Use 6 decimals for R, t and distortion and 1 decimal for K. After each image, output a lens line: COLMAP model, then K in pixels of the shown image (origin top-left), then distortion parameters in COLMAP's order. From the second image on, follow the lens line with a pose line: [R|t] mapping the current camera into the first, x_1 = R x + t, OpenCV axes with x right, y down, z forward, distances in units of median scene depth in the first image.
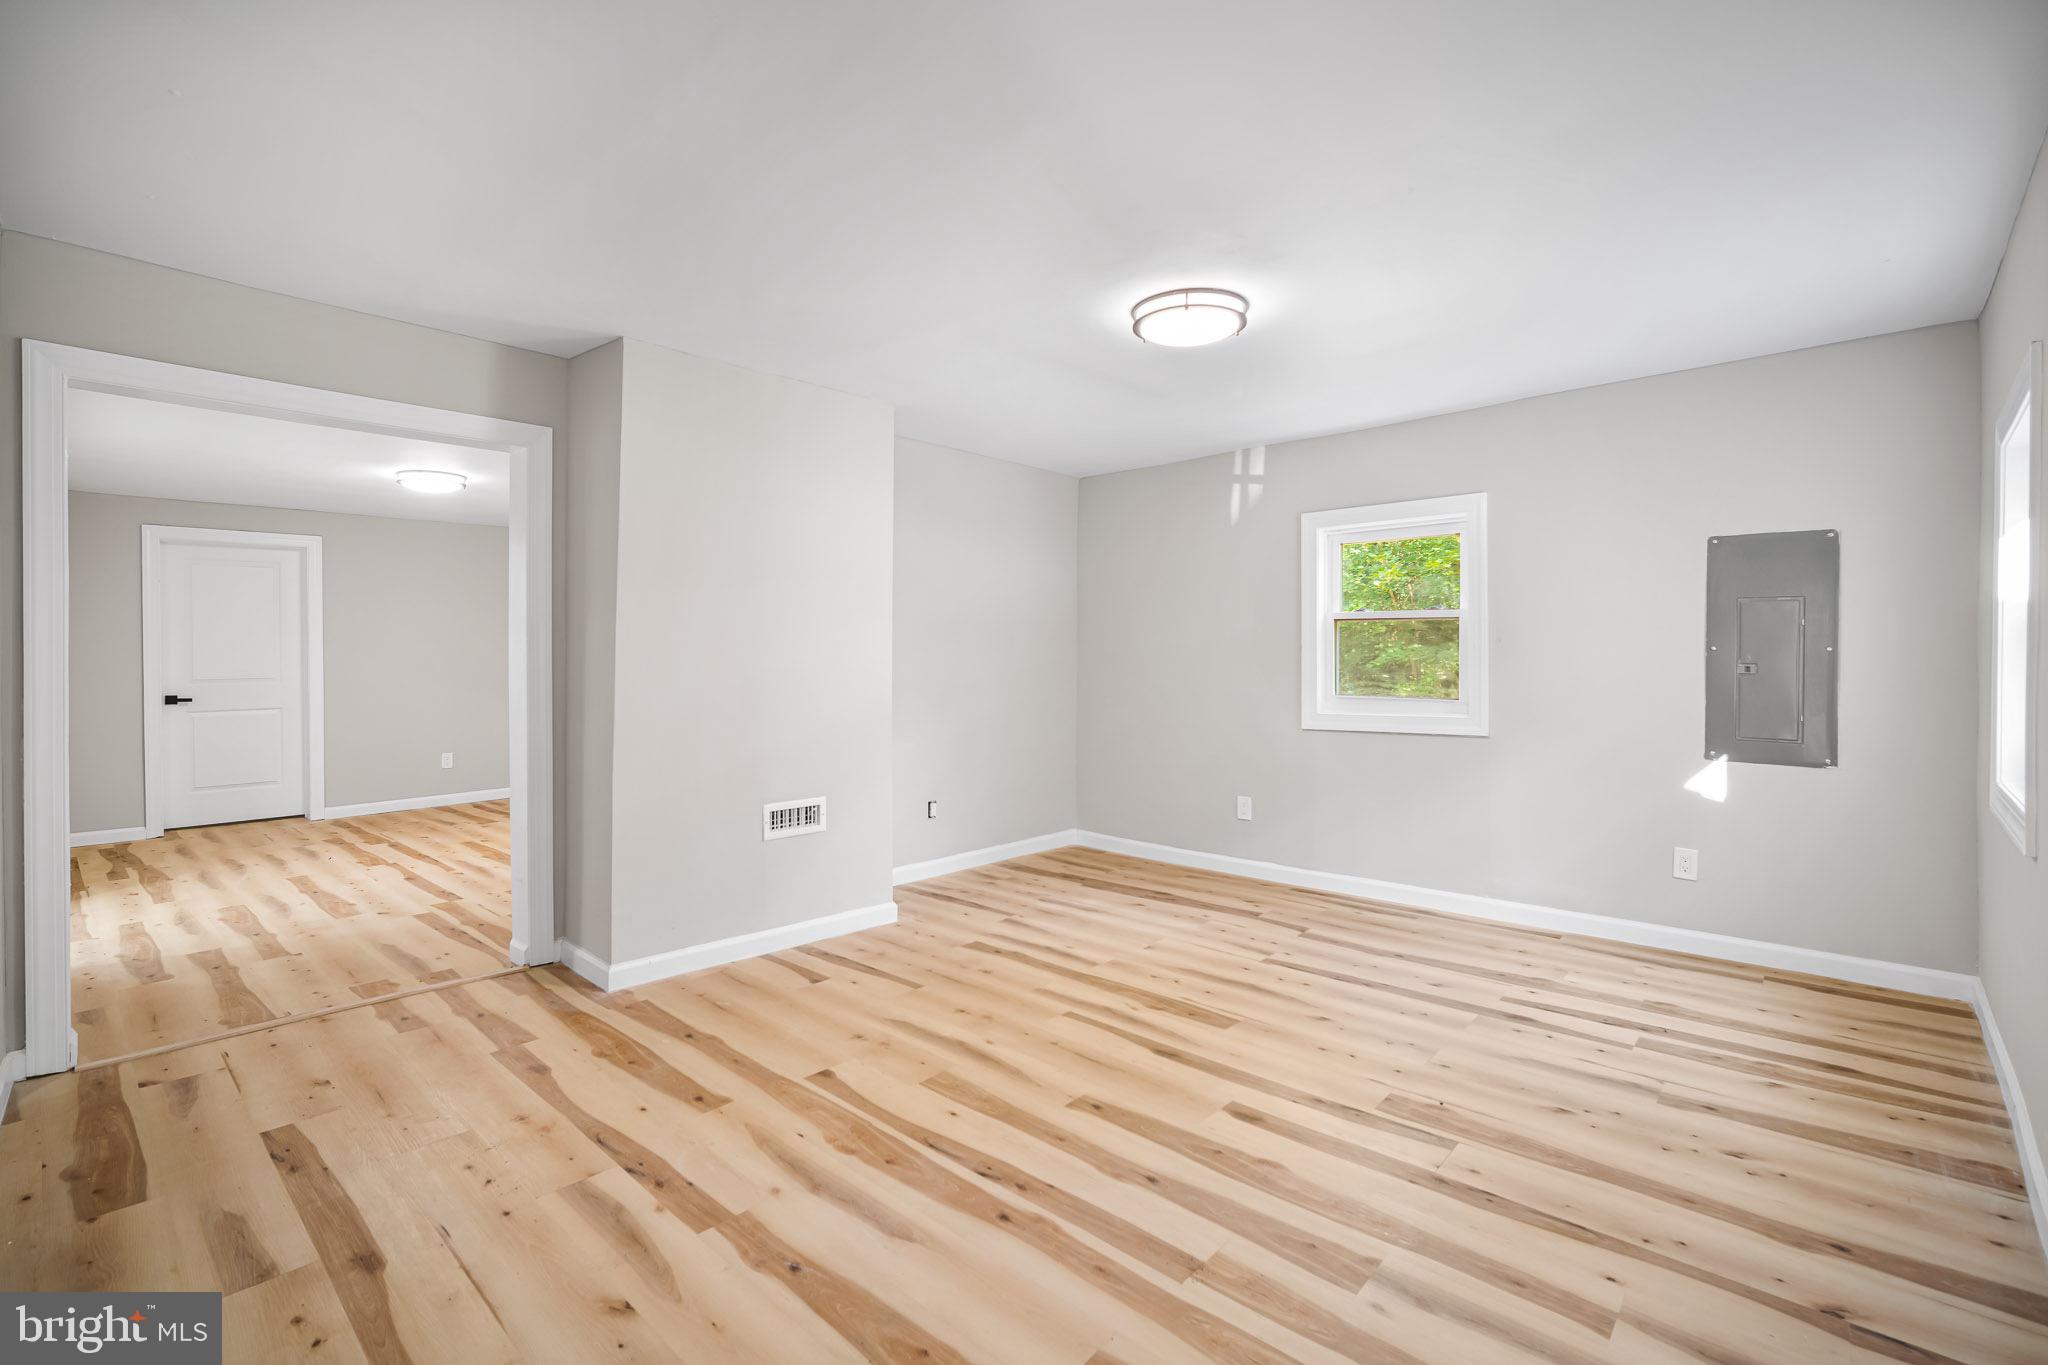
lens RADIAL K [[898.0, 0, 1011.9], [0, 898.0, 662.1], [0, 0, 1]] dist [-0.012115, 0.000688]
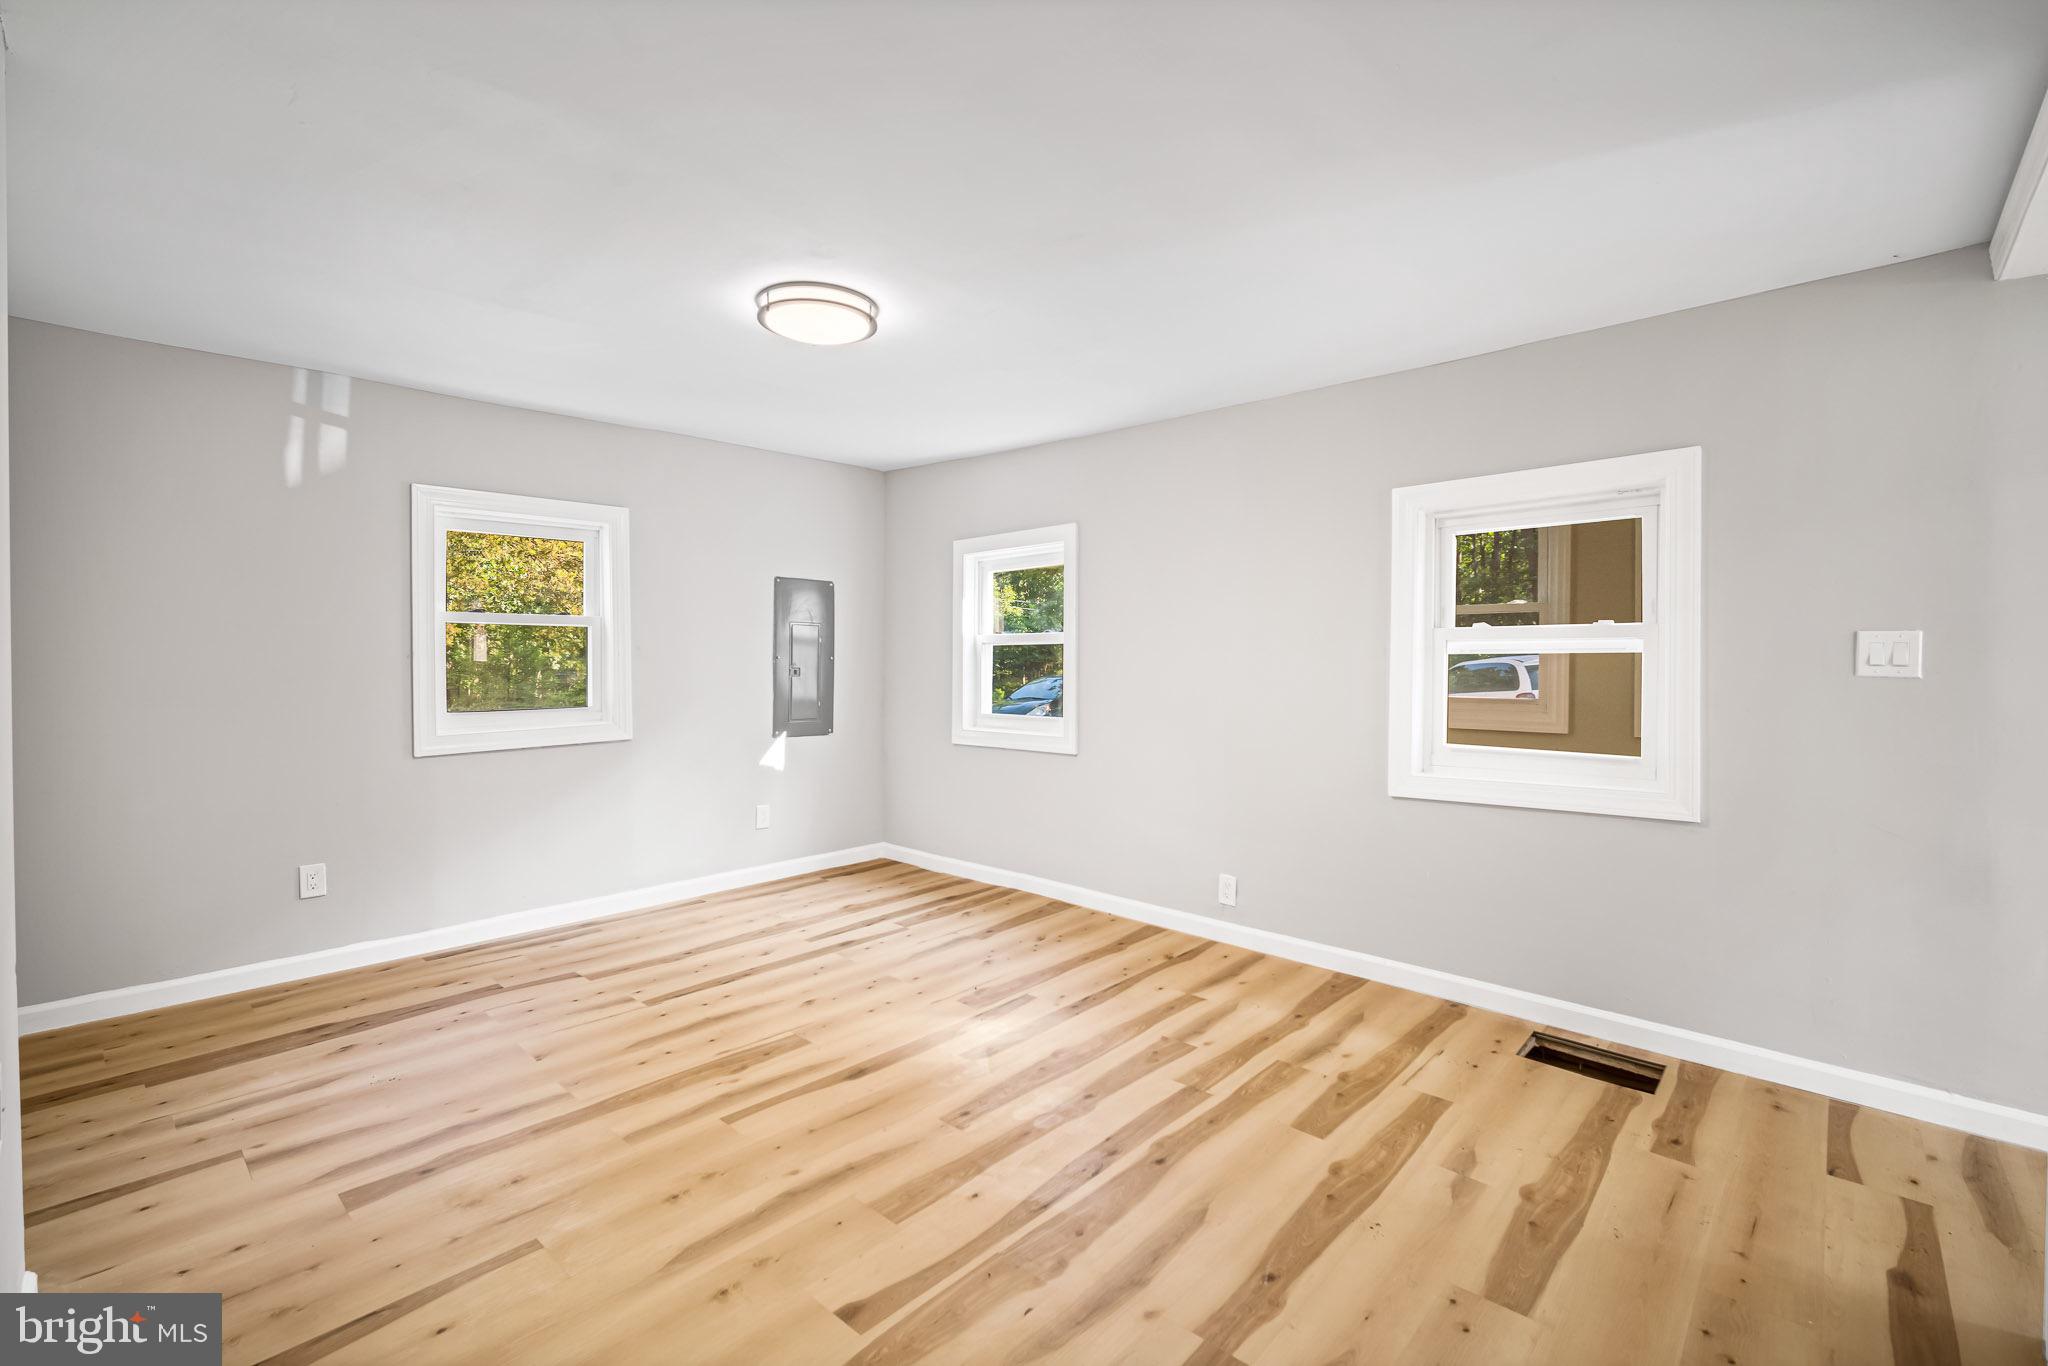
lens RADIAL K [[898.0, 0, 1011.9], [0, 898.0, 662.6], [0, 0, 1]] dist [-0.012115, 0.000688]
pose [[0.011528, -0.006922, 0.999910, -0.712558], [0.005433, 0.999962, 0.006860, -0.016805], [-0.999919, 0.005353, 0.011565, 0.724904]]
